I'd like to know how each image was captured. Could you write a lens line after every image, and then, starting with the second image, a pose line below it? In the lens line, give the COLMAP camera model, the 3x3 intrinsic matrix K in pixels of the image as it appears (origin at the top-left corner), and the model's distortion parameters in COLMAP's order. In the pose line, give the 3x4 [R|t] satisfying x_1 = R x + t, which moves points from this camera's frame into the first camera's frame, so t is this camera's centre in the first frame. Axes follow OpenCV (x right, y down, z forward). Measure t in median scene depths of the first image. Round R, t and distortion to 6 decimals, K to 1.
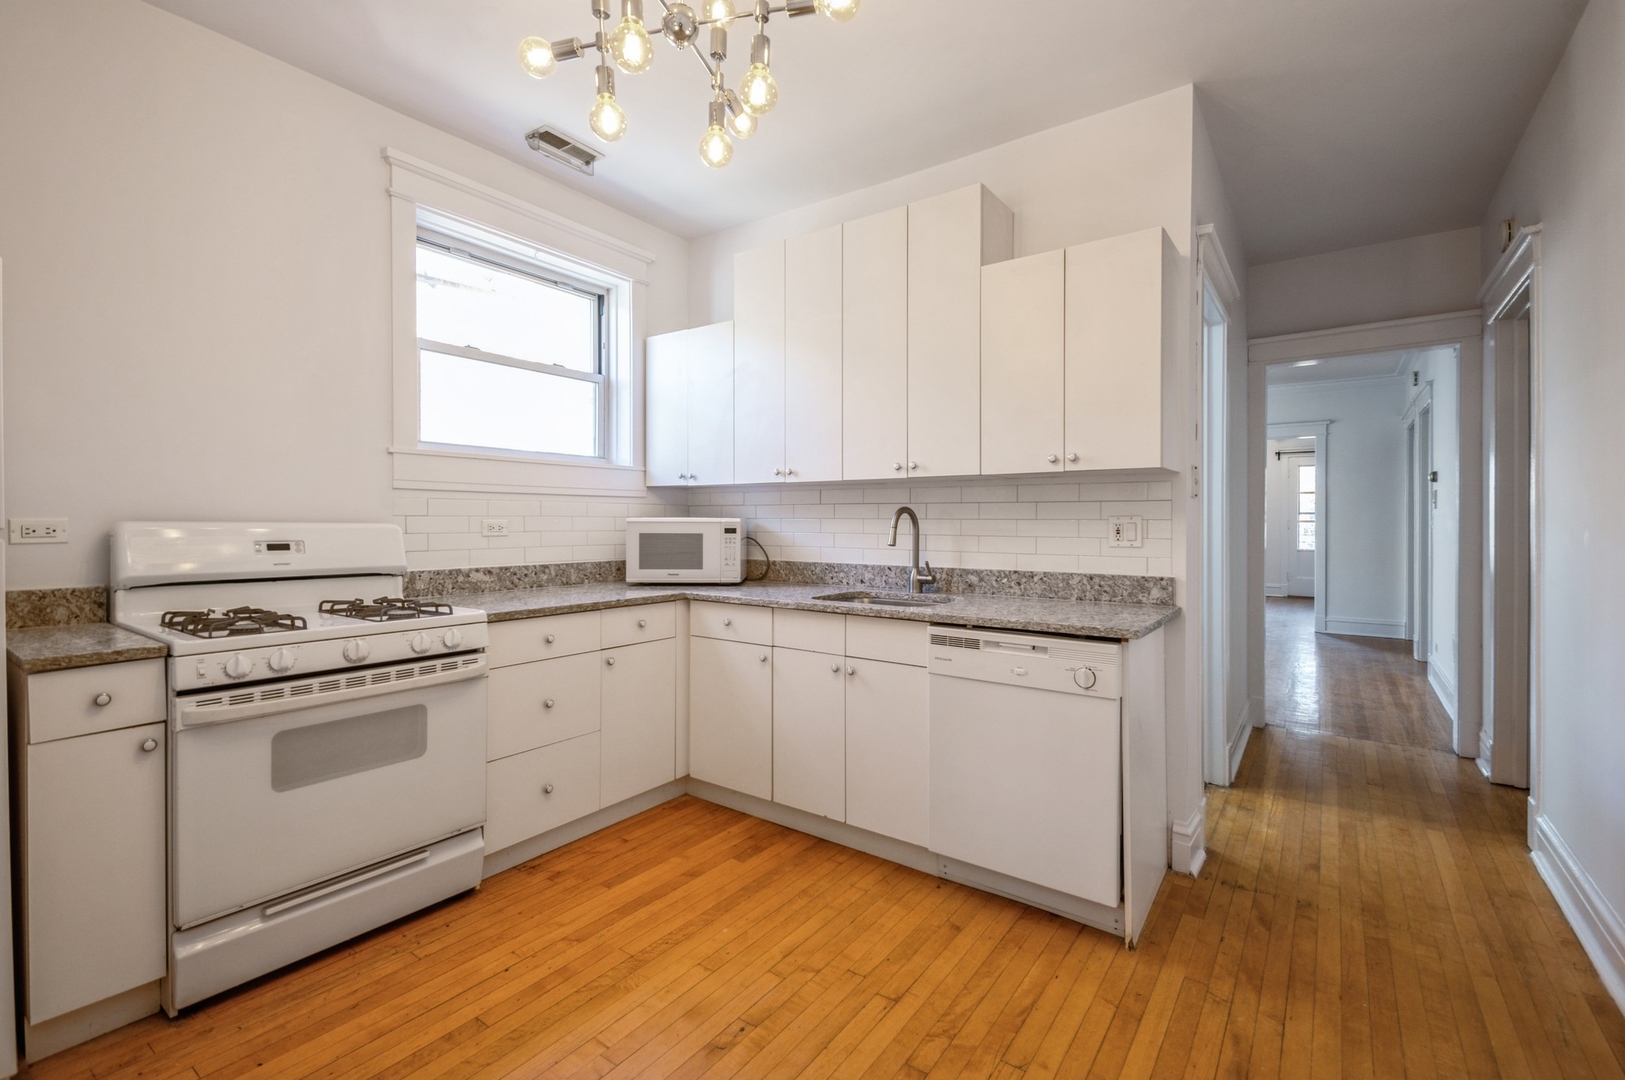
lens RADIAL K [[711.5, 0, 829.0], [0, 711.5, 526.1], [0, 0, 1]] dist [0.013950, -0.012059]
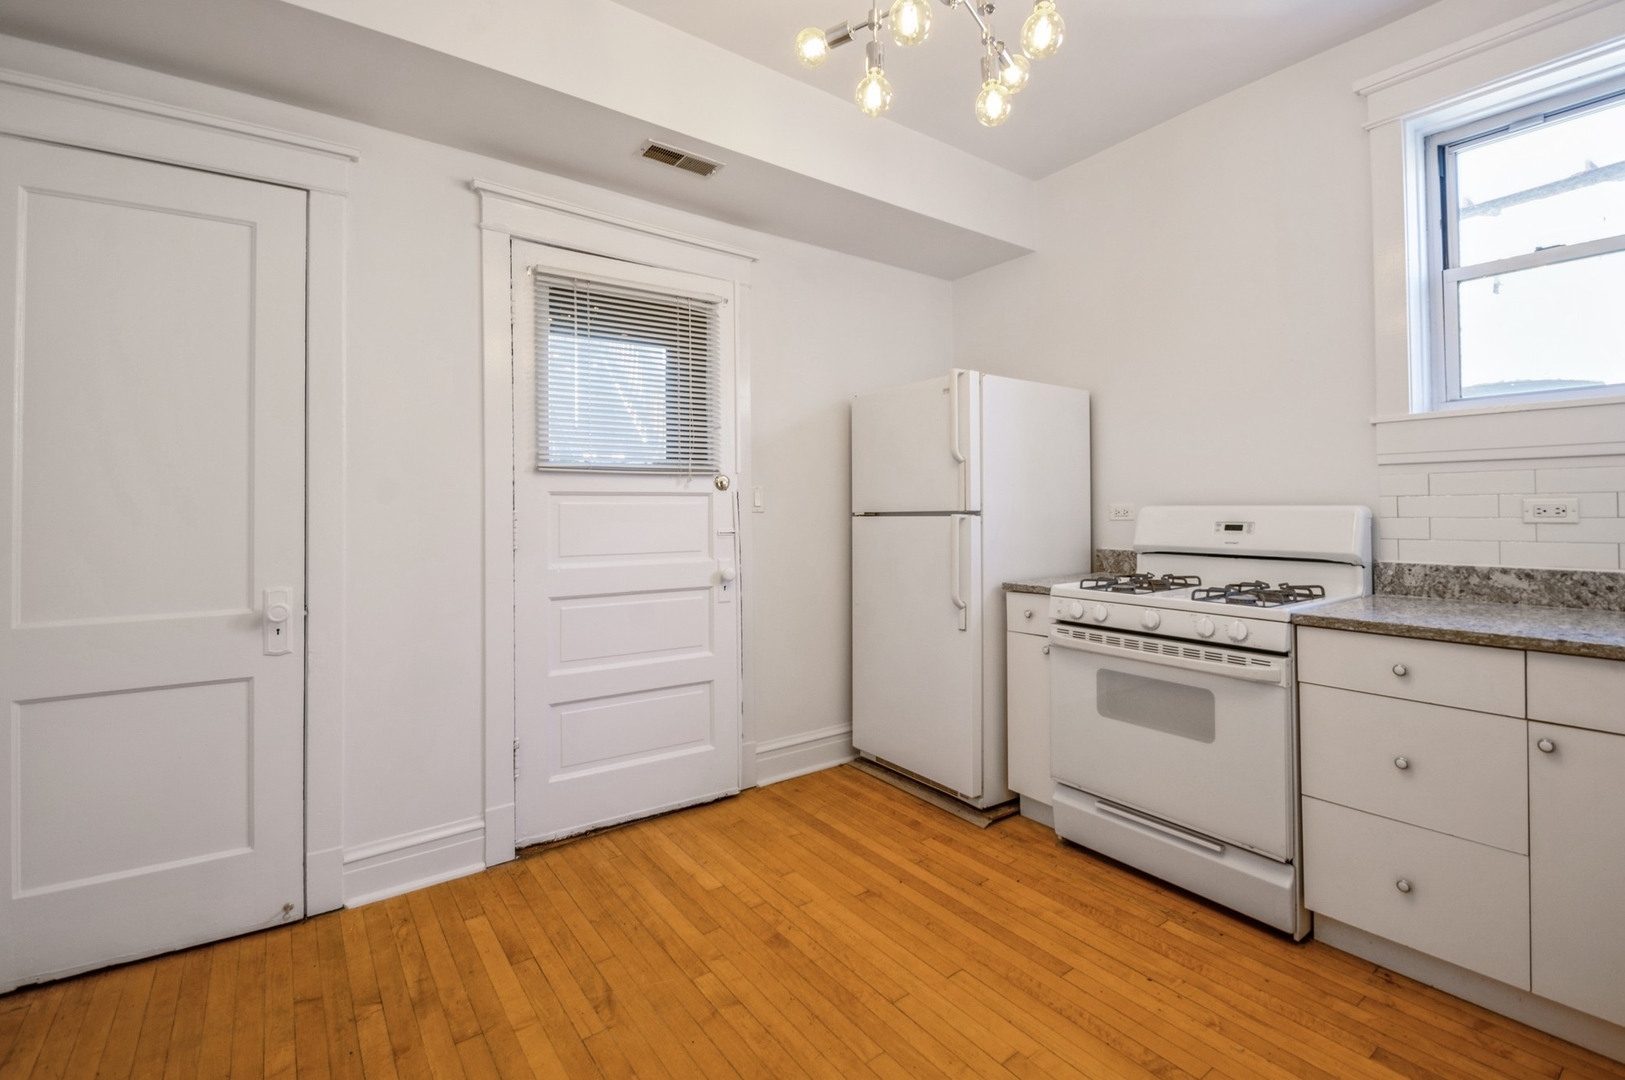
lens RADIAL K [[711.5, 0, 817.4], [0, 711.5, 495.0], [0, 0, 1]] dist [0.013950, -0.012059]
pose [[-0.307286, -0.016748, -0.951470, 0.497608], [0.002135, 0.999830, -0.018289, -0.002483], [0.951615, -0.007652, -0.307198, 0.733270]]
